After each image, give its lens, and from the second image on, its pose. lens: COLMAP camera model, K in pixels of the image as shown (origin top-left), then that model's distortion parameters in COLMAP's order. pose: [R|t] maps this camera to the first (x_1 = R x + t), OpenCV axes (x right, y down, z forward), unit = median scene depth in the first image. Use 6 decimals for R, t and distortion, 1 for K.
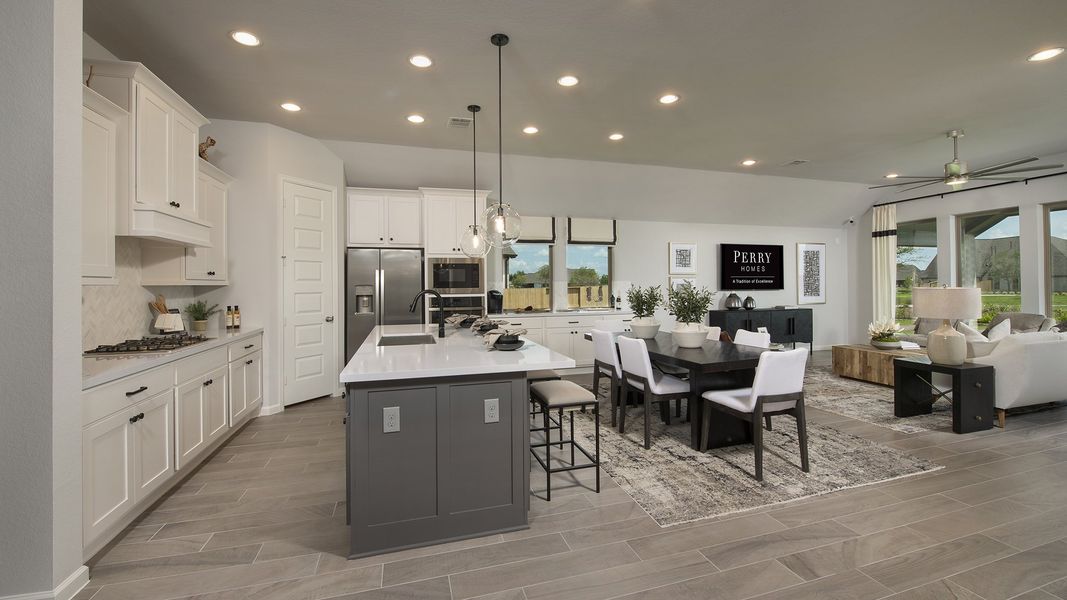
lens RADIAL K [[435.4, 0, 536.6], [0, 435.4, 283.6], [0, 0, 1]] dist [-0.014172, 0.001016]
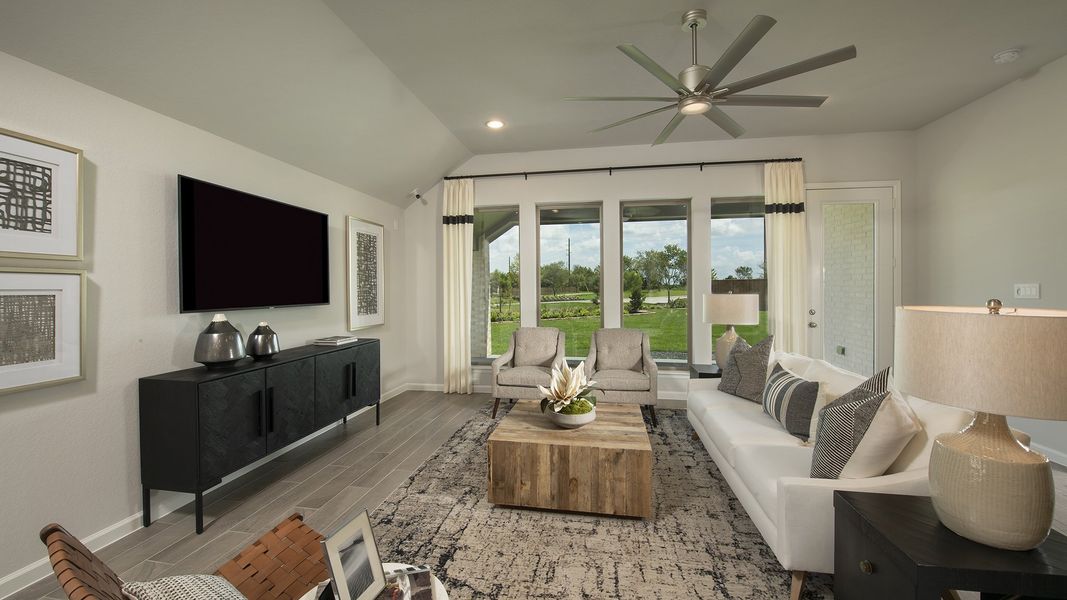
lens RADIAL K [[435.4, 0, 527.1], [0, 435.4, 291.8], [0, 0, 1]] dist [-0.014172, 0.001016]
pose [[0.467474, 0.000604, 0.884006, 0.252342], [-0.002060, 0.999998, 0.000406, -0.001527], [-0.884004, -0.002011, 0.467475, 0.600099]]
